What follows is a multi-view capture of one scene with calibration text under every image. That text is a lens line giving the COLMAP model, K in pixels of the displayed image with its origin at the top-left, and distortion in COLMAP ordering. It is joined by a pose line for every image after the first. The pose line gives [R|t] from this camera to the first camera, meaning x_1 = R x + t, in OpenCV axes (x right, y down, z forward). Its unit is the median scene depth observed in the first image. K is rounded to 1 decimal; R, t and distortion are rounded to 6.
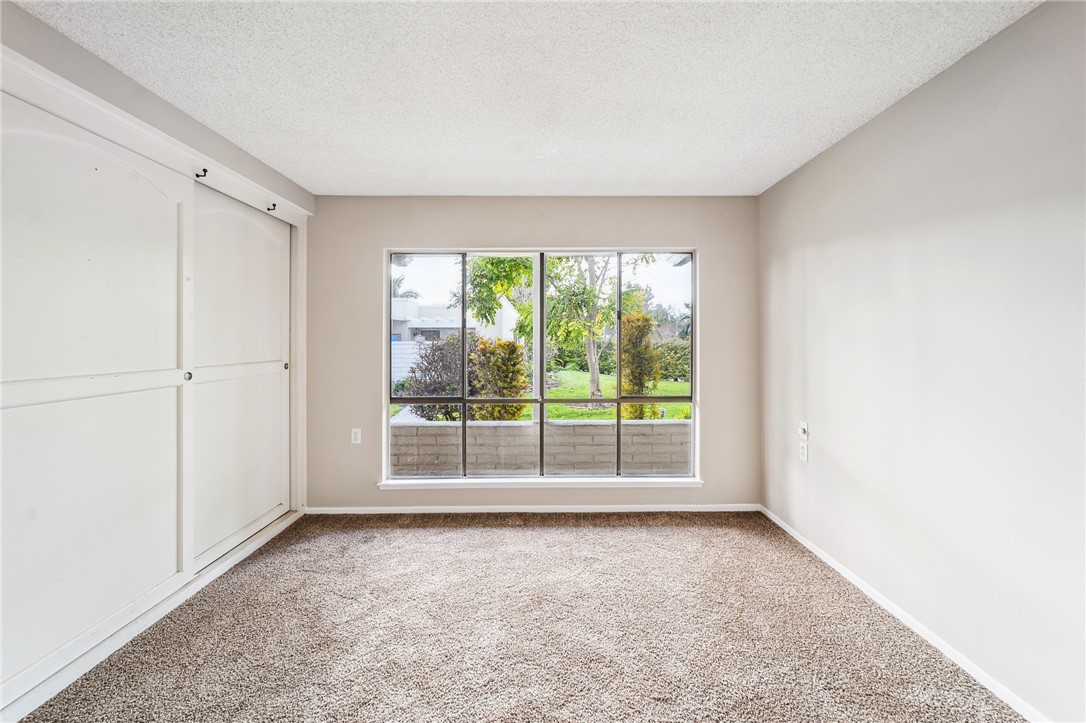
lens RADIAL K [[397.9, 0, 546.3], [0, 397.9, 340.7], [0, 0, 1]] dist [-0.000550, -0.000178]
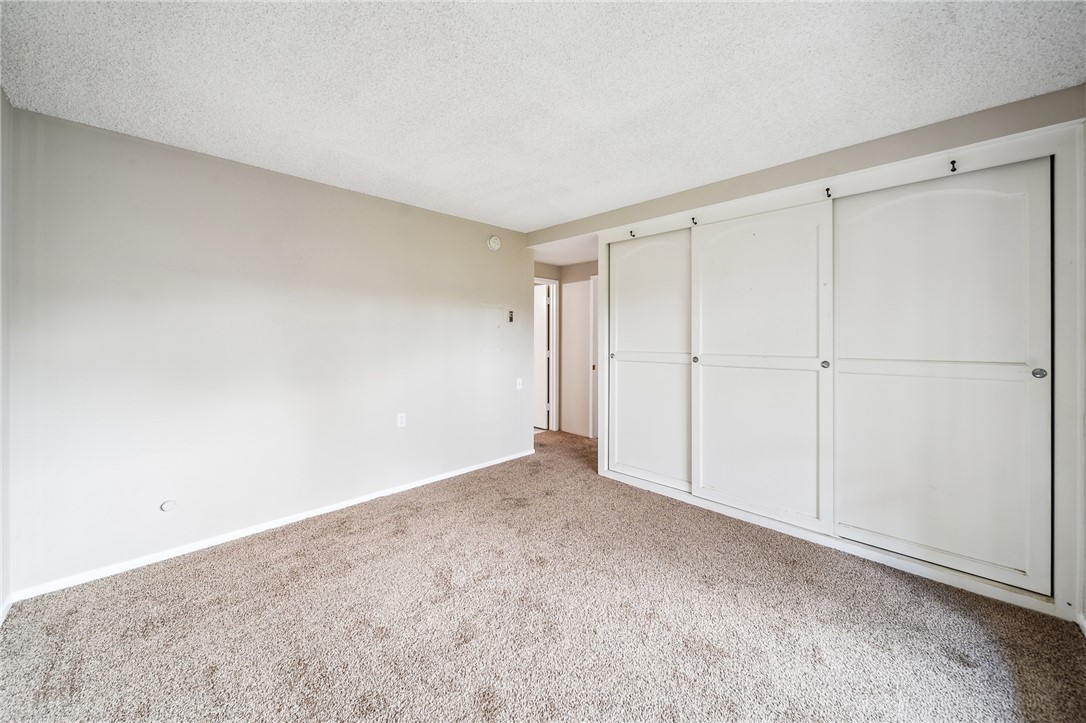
lens RADIAL K [[394.7, 0, 539.0], [0, 394.7, 334.2], [0, 0, 1]] dist [-0.005670, -0.000285]
pose [[-0.716998, 0.000144, -0.697076, 0.412584], [0.003183, 0.999990, -0.003067, -0.001681], [0.697068, -0.004418, -0.716991, 0.918692]]
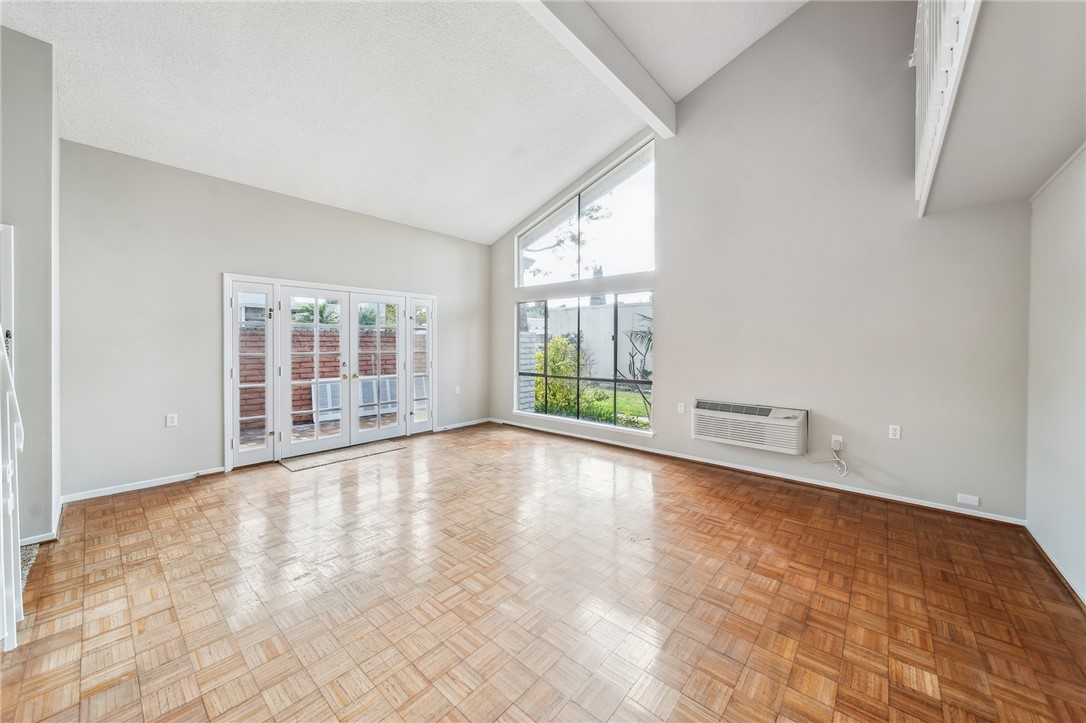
lens RADIAL K [[392.9, 0, 547.2], [0, 392.9, 346.8], [0, 0, 1]] dist [-0.000096, -0.000088]
pose [[0.754385, 0.010115, -0.656354, 1.201790], [-0.002597, 0.999919, 0.012426, -0.019901], [0.656427, -0.007670, 0.754351, -0.515630]]
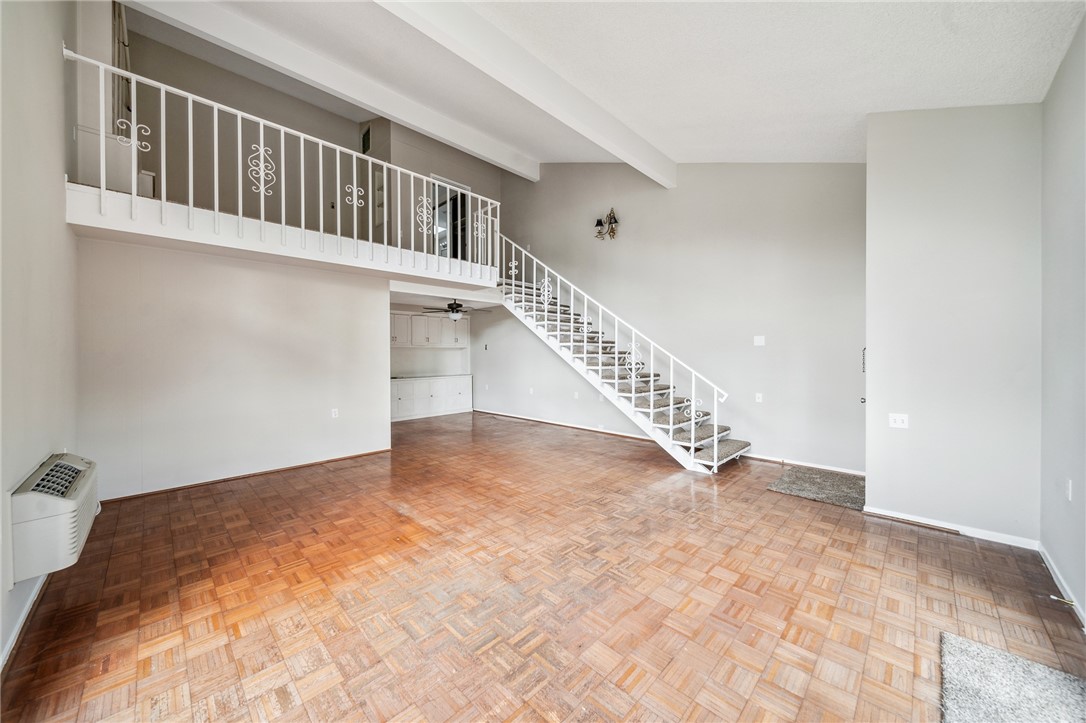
lens RADIAL K [[388.0, 0, 543.0], [0, 388.0, 361.5], [0, 0, 1]] dist [0.000311, -0.000199]
pose [[-0.709404, -0.012597, 0.704689, -0.443479], [0.001031, 0.999821, 0.018911, -0.017572], [-0.704801, 0.014142, -0.709264, 0.915962]]
